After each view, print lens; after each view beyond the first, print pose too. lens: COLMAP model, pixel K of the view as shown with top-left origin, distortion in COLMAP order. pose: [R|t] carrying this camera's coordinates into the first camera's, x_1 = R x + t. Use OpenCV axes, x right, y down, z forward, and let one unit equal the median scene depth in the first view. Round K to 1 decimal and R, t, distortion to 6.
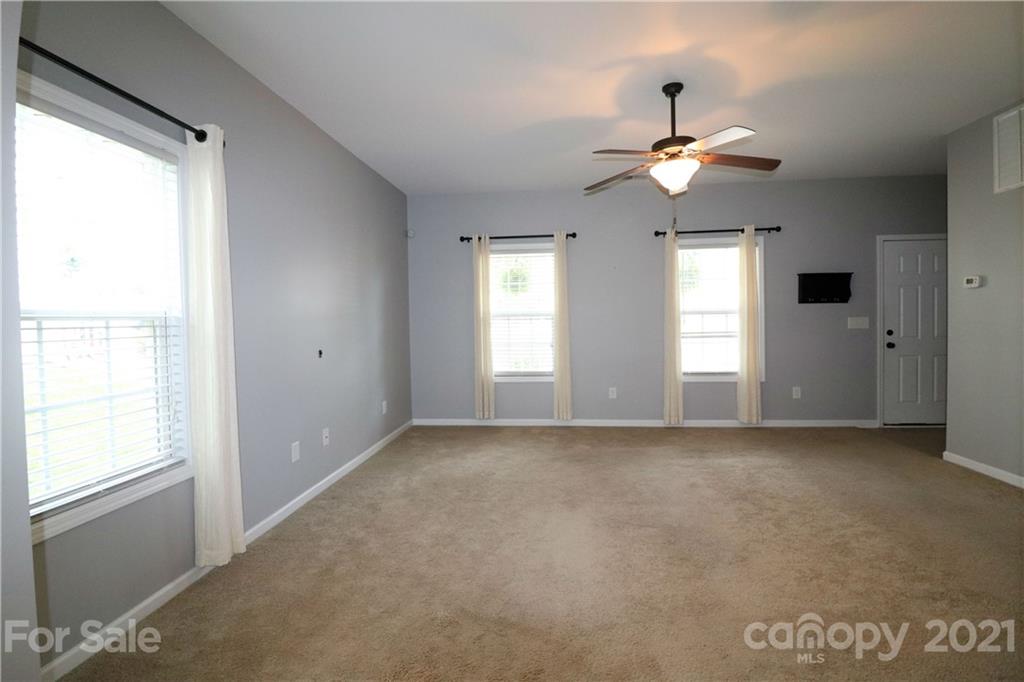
lens RADIAL K [[472.6, 0, 520.0], [0, 472.6, 331.8], [0, 0, 1]] dist [0.000610, -0.015638]
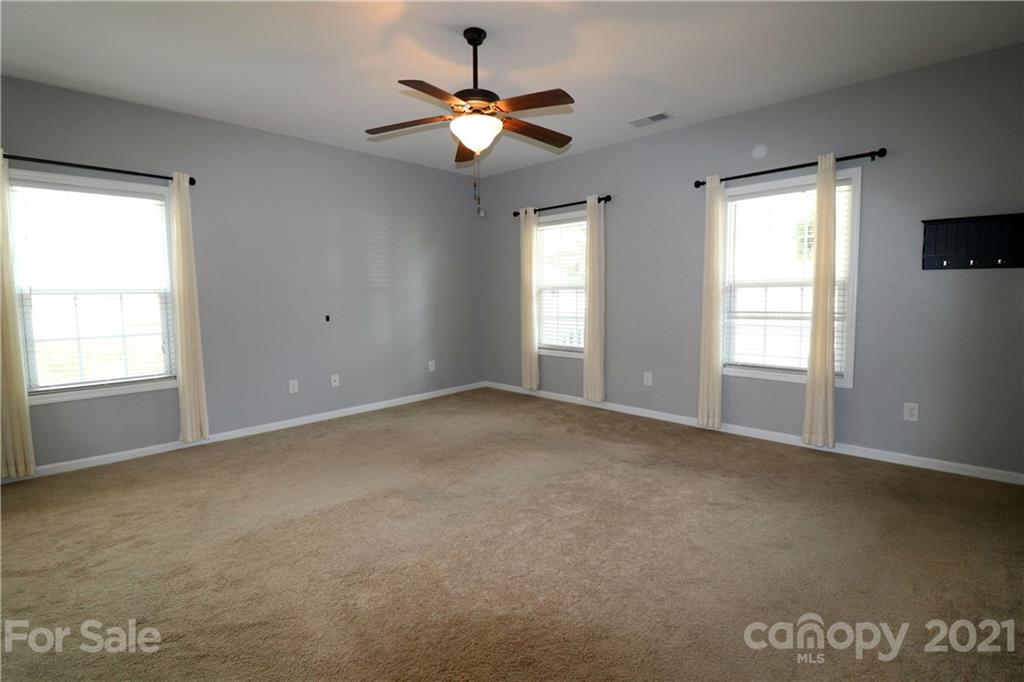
lens RADIAL K [[472.6, 0, 520.0], [0, 472.6, 331.8], [0, 0, 1]] dist [0.000610, -0.015638]
pose [[0.787408, 0.056783, -0.613811, 0.557720], [-0.017737, 0.997423, 0.069516, -0.012218], [0.616177, -0.043850, 0.786386, 0.188668]]
